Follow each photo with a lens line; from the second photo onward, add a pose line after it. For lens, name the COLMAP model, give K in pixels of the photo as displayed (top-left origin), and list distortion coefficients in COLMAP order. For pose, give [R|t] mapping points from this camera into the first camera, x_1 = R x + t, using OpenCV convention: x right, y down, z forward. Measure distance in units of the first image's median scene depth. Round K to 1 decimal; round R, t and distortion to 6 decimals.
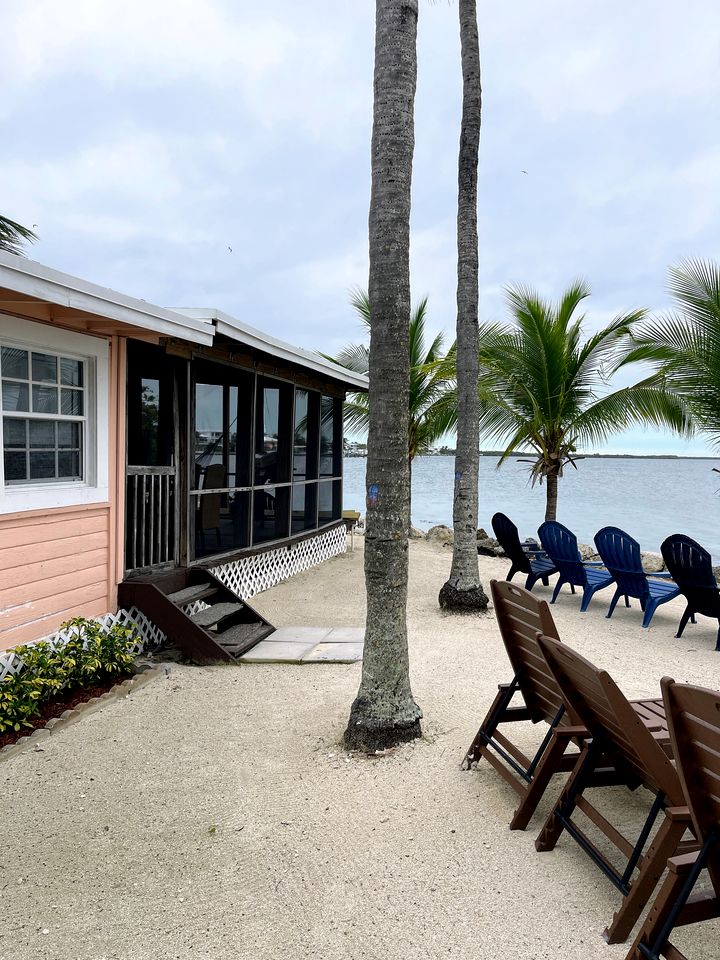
lens RADIAL K [[722.4, 0, 360.0], [0, 722.4, 480.0], [0, 0, 1]] dist [0.027603, -0.004047]
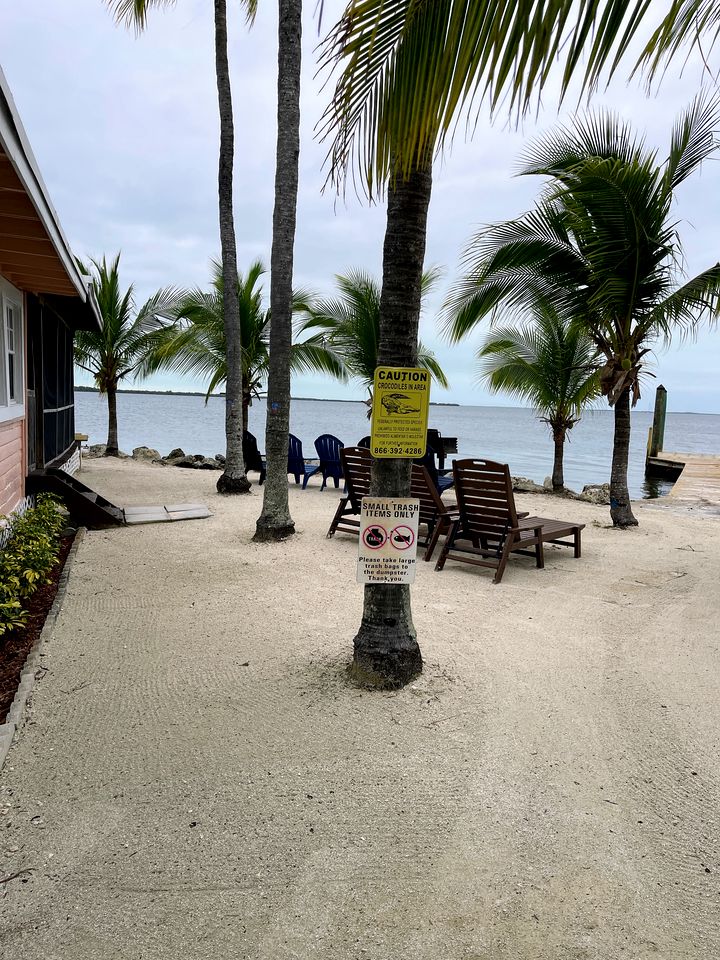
lens RADIAL K [[722.4, 0, 360.0], [0, 722.4, 480.0], [0, 0, 1]] dist [0.027603, -0.004047]
pose [[0.840023, -0.043938, 0.540769, -0.438773], [-0.003148, 0.996304, 0.085841, 0.024633], [-0.542542, -0.073811, 0.836780, -0.382532]]
